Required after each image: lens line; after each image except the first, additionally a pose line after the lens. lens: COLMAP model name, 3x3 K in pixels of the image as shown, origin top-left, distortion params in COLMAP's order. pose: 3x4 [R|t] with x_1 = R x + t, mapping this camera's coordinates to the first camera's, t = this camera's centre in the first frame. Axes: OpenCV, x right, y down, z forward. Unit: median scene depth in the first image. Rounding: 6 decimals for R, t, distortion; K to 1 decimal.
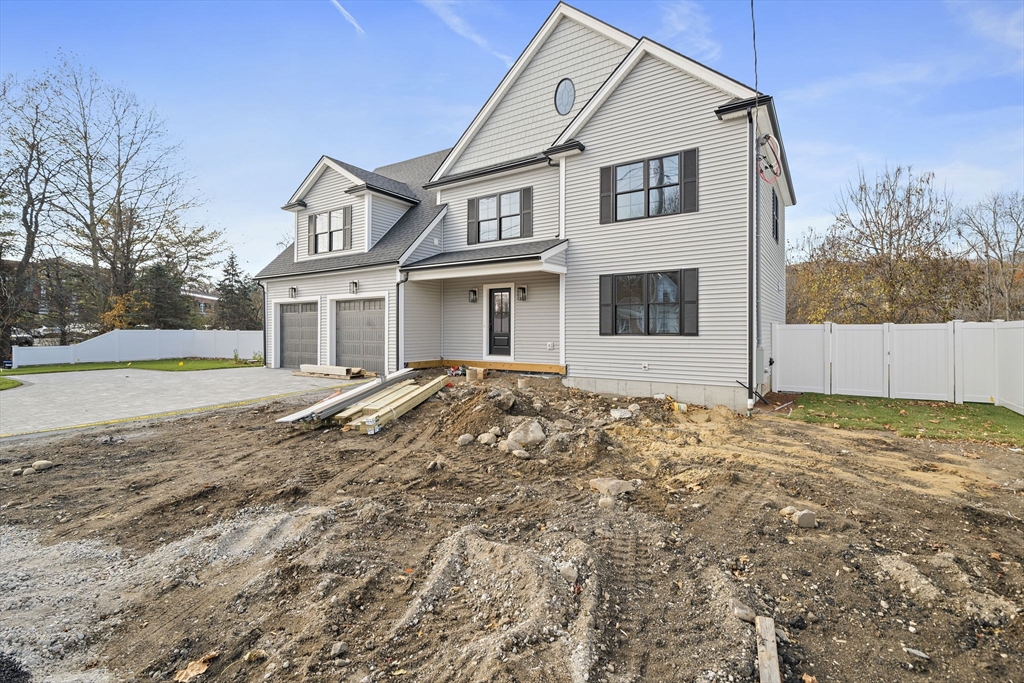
lens RADIAL K [[457.0, 0, 513.1], [0, 457.0, 329.1], [0, 0, 1]] dist [-0.000186, 0.000048]
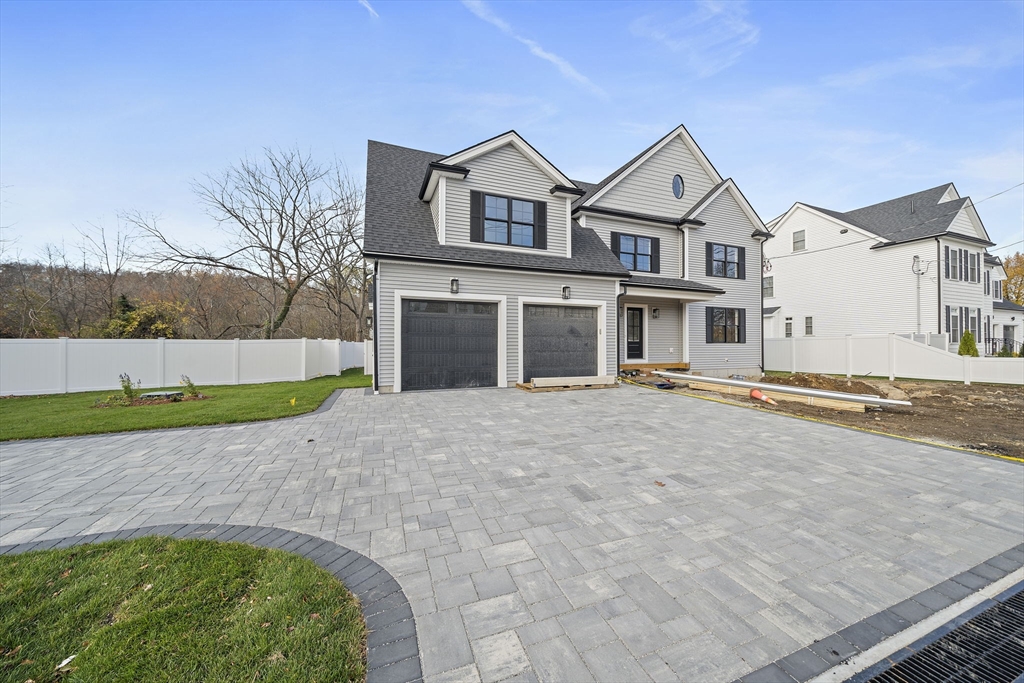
lens RADIAL K [[348.6, 0, 509.9], [0, 348.6, 342.2], [0, 0, 1]] dist [-0.003260, -0.000009]
pose [[0.587749, 0.005227, 0.809026, -1.091325], [-0.003232, 0.999986, -0.004113, 0.015868], [-0.809037, -0.000197, 0.587758, 0.731059]]
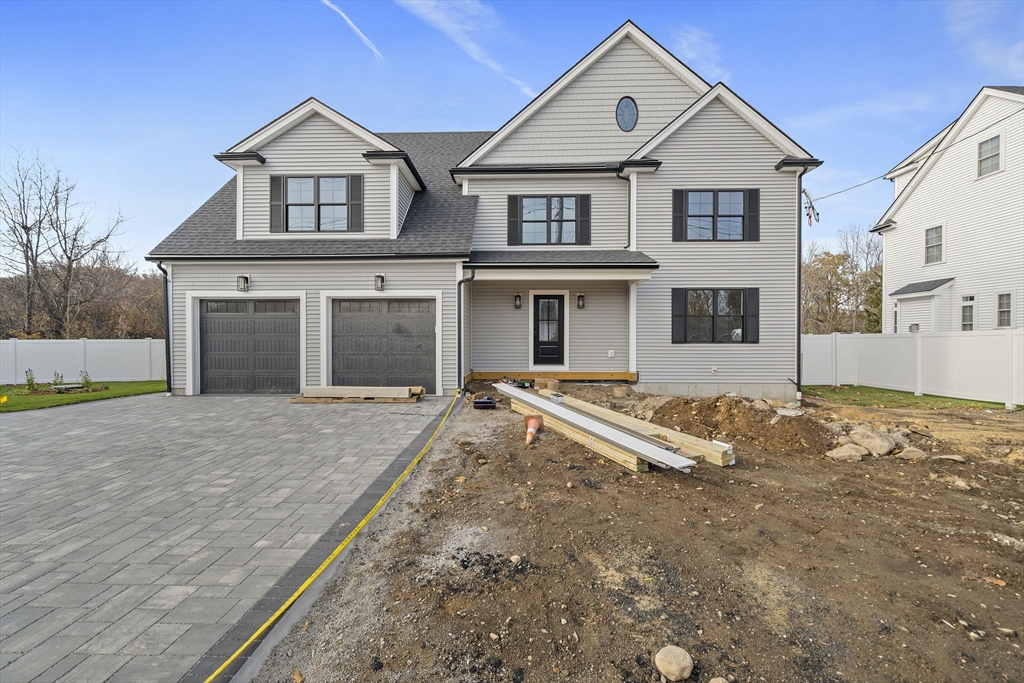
lens RADIAL K [[409.6, 0, 512.0], [0, 409.6, 341.5], [0, 0, 1]] dist [-0.000487, -0.000131]
pose [[0.850587, -0.002426, 0.525828, -0.568820], [-0.001594, 0.999973, 0.007192, 0.002467], [-0.525832, -0.006955, 0.850560, 0.323606]]
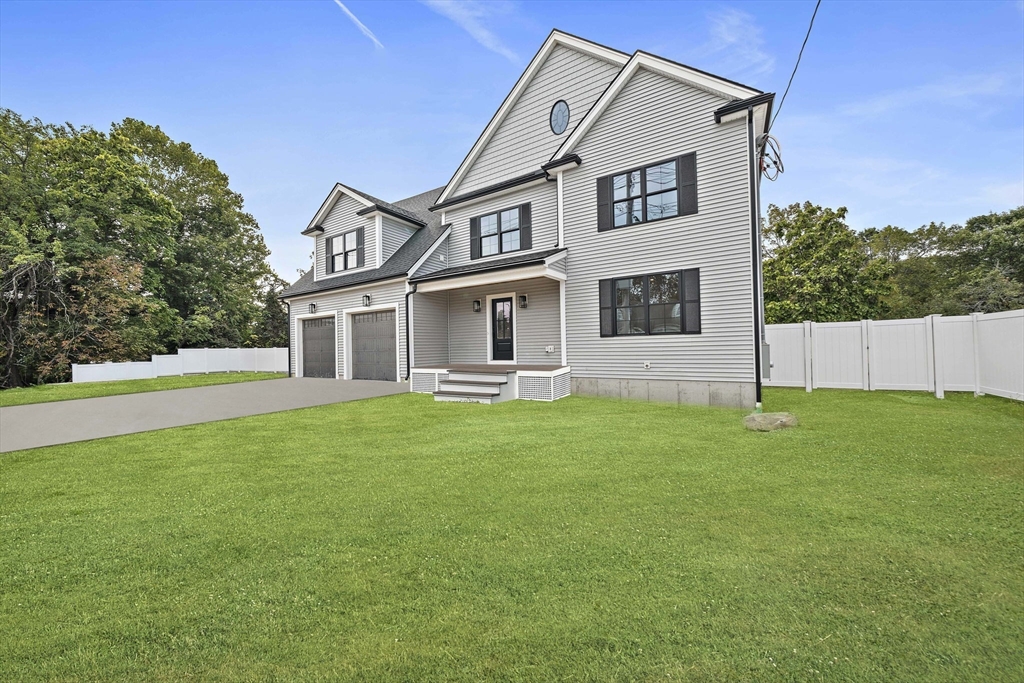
lens RADIAL K [[348.6, 0, 509.9], [0, 348.6, 342.2], [0, 0, 1]] dist [-0.003260, -0.000009]
pose [[0.999357, -0.022002, 0.028321, -0.036717], [0.022264, 0.999712, -0.008951, 0.024574], [-0.028116, 0.009576, 0.999559, 0.178300]]
